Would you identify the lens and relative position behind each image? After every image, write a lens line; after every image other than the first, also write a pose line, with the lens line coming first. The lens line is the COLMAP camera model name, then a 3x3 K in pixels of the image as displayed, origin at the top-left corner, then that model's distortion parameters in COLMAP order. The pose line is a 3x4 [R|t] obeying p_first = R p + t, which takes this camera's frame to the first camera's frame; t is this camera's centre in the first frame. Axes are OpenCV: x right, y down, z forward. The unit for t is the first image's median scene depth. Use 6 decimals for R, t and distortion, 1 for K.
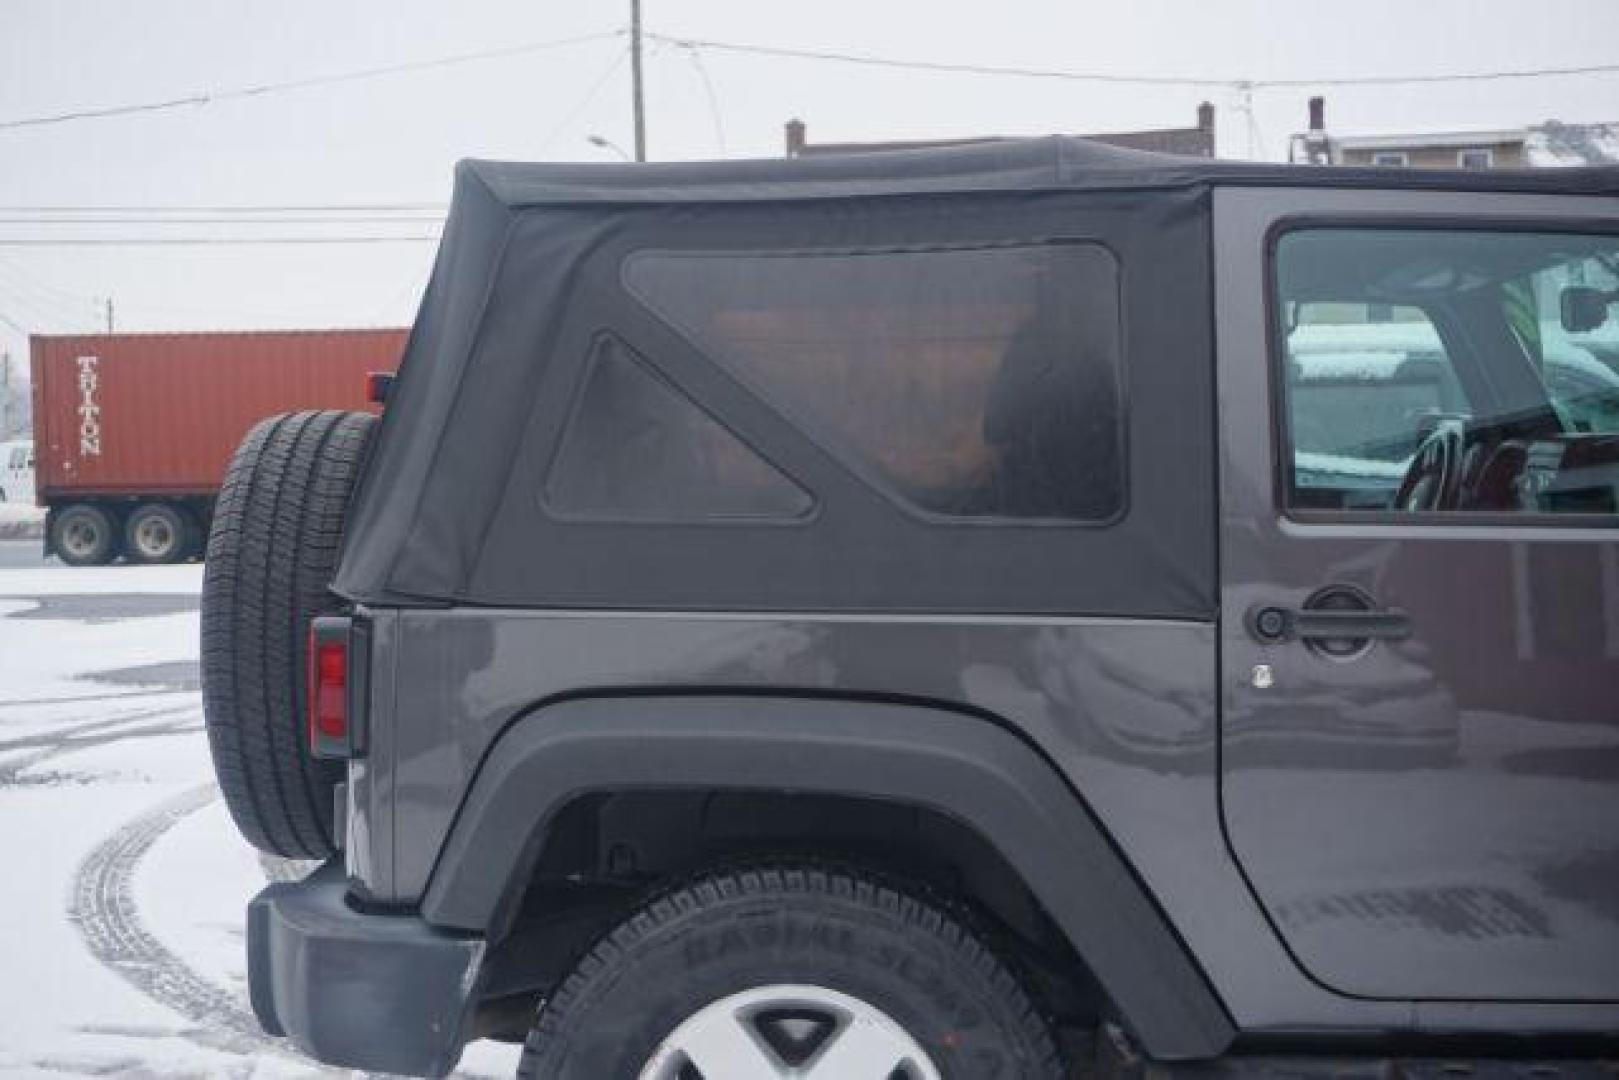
lens RADIAL K [[2147.1, 0, 799.1], [0, 2147.1, 534.8], [0, 0, 1]] dist [0.004151, 0.023106]
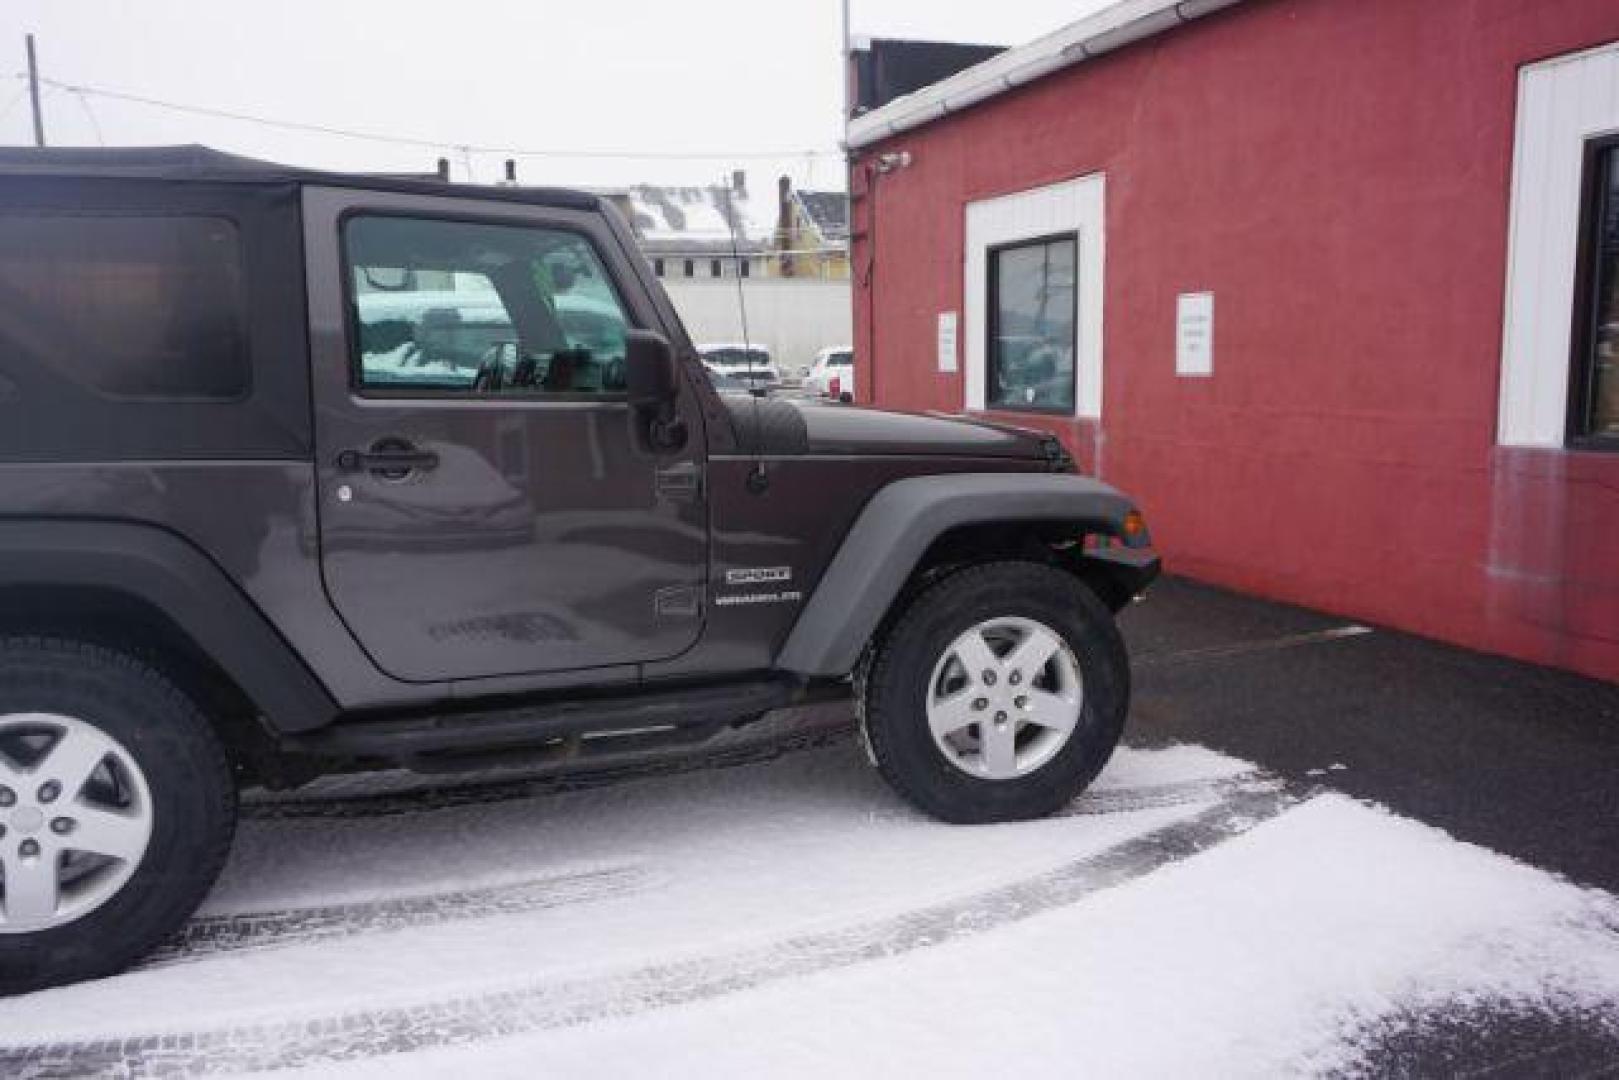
lens RADIAL K [[1262.1, 0, 806.6], [0, 1262.1, 532.8], [0, 0, 1]] dist [-0.031738, 0.050387]
pose [[0.899015, -0.050360, 0.435012, 0.113075], [0.012544, 0.995920, 0.089370, 0.014463], [-0.437737, -0.074888, 0.895979, -0.007054]]
